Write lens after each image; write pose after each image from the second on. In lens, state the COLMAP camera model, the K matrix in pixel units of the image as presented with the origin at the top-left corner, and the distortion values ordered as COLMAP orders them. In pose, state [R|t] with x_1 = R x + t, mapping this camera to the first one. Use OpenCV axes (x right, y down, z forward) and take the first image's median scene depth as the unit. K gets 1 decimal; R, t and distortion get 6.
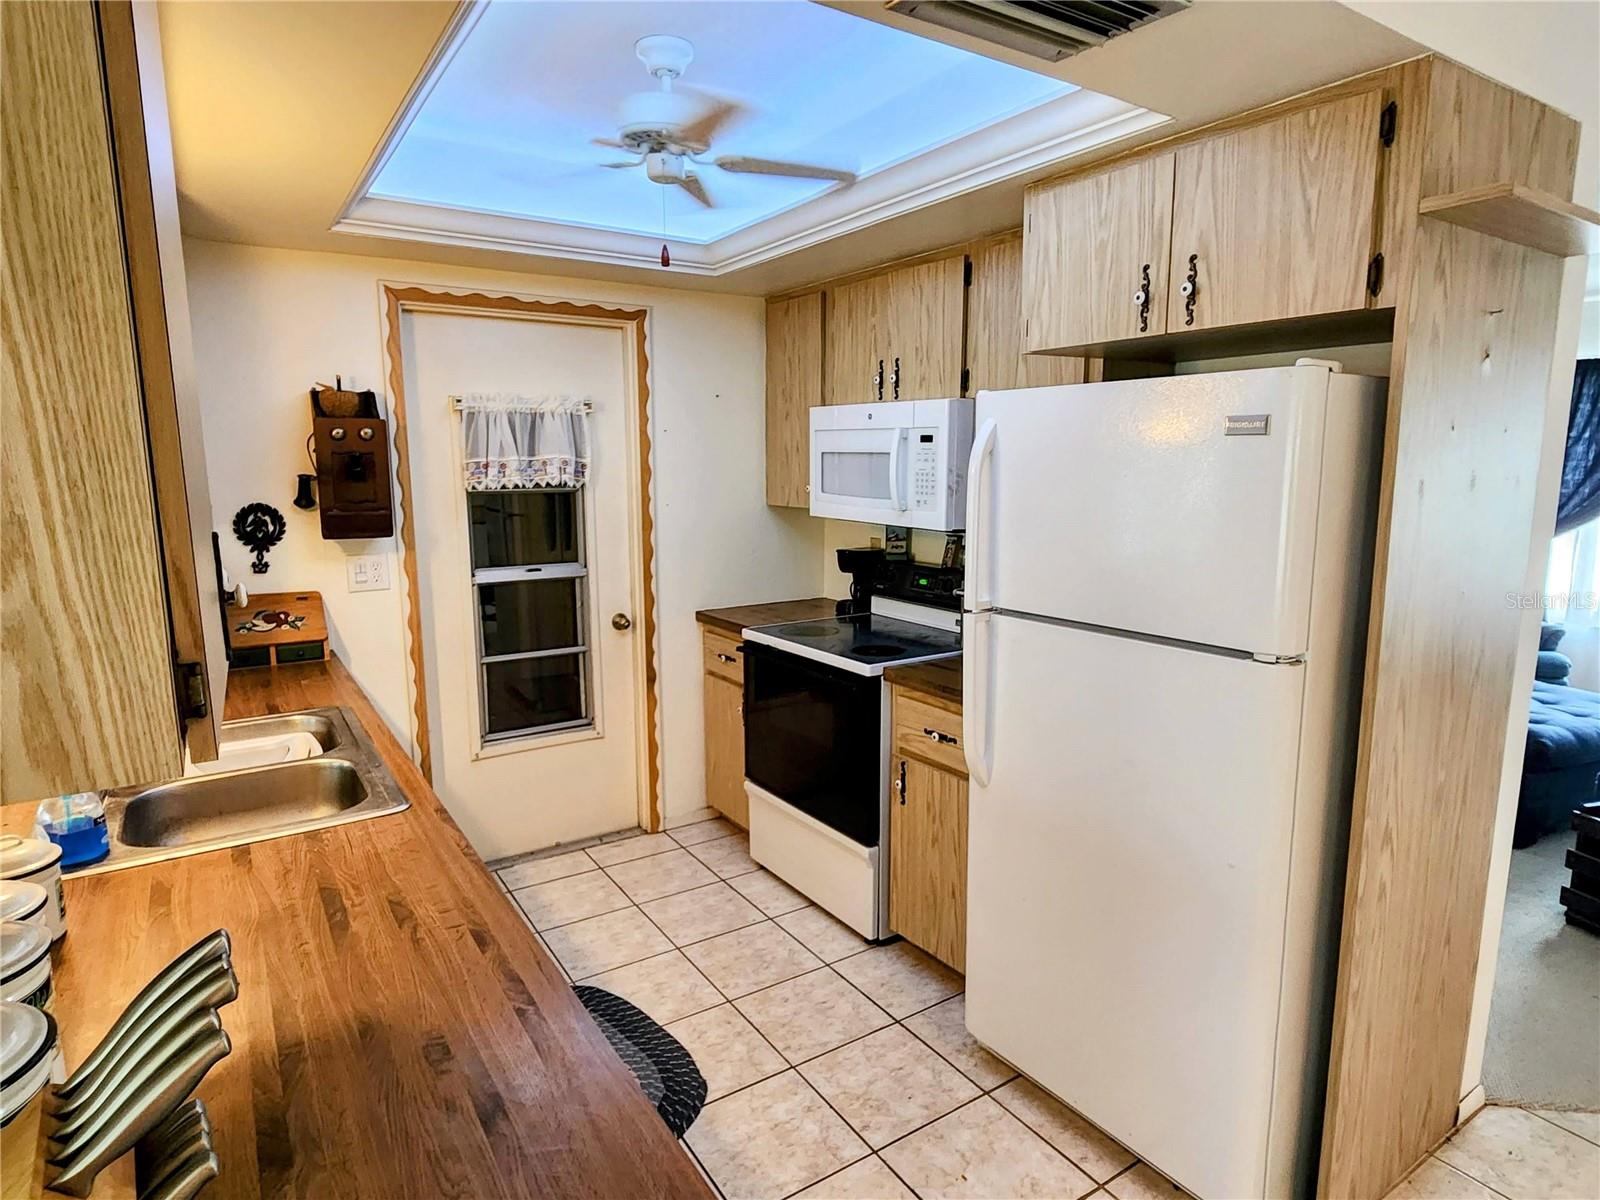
lens RADIAL K [[902.1, 0, 800.4], [0, 902.1, 602.2], [0, 0, 1]] dist [0.001839, -0.005135]
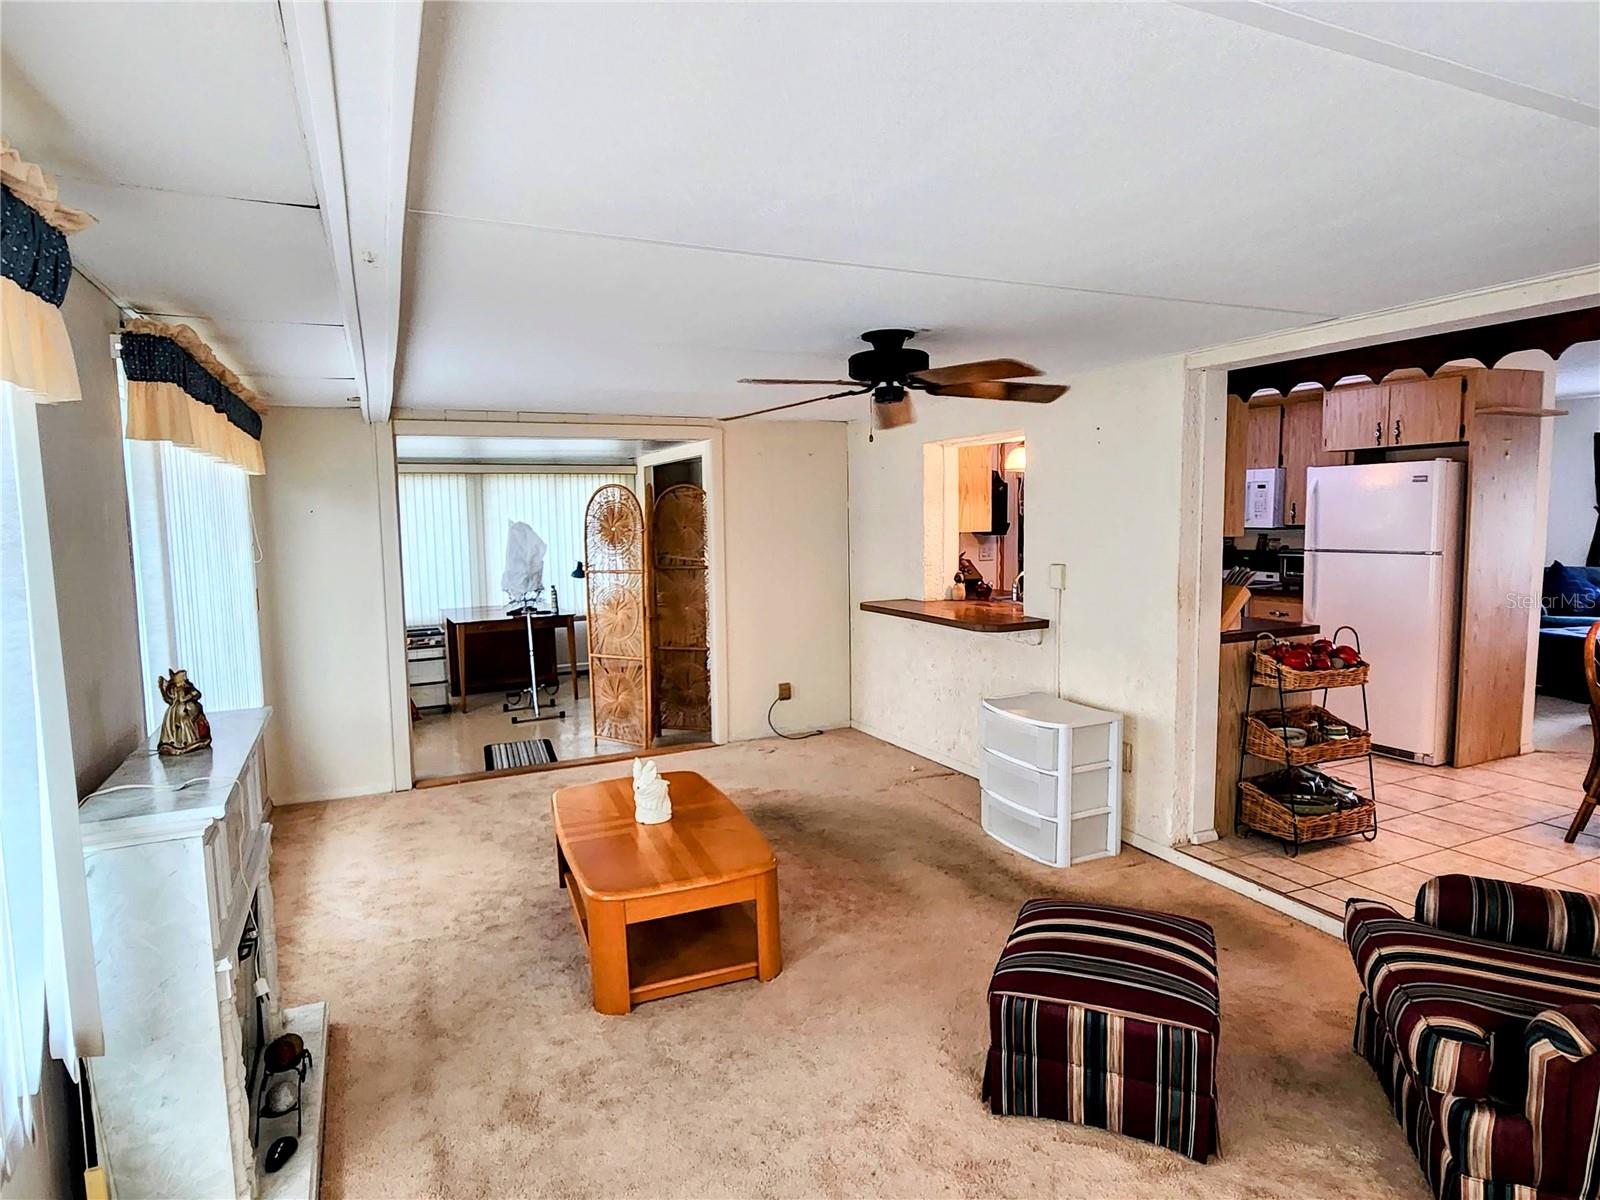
lens RADIAL K [[905.3, 0, 800.0], [0, 905.3, 600.0], [0, 0, 1]] dist [0.008102, -0.003680]
pose [[0.988352, 0.001768, -0.152177, -0.932326], [-0.011811, 0.997807, -0.065121, 0.368831], [0.151728, 0.066160, 0.986206, -1.950562]]
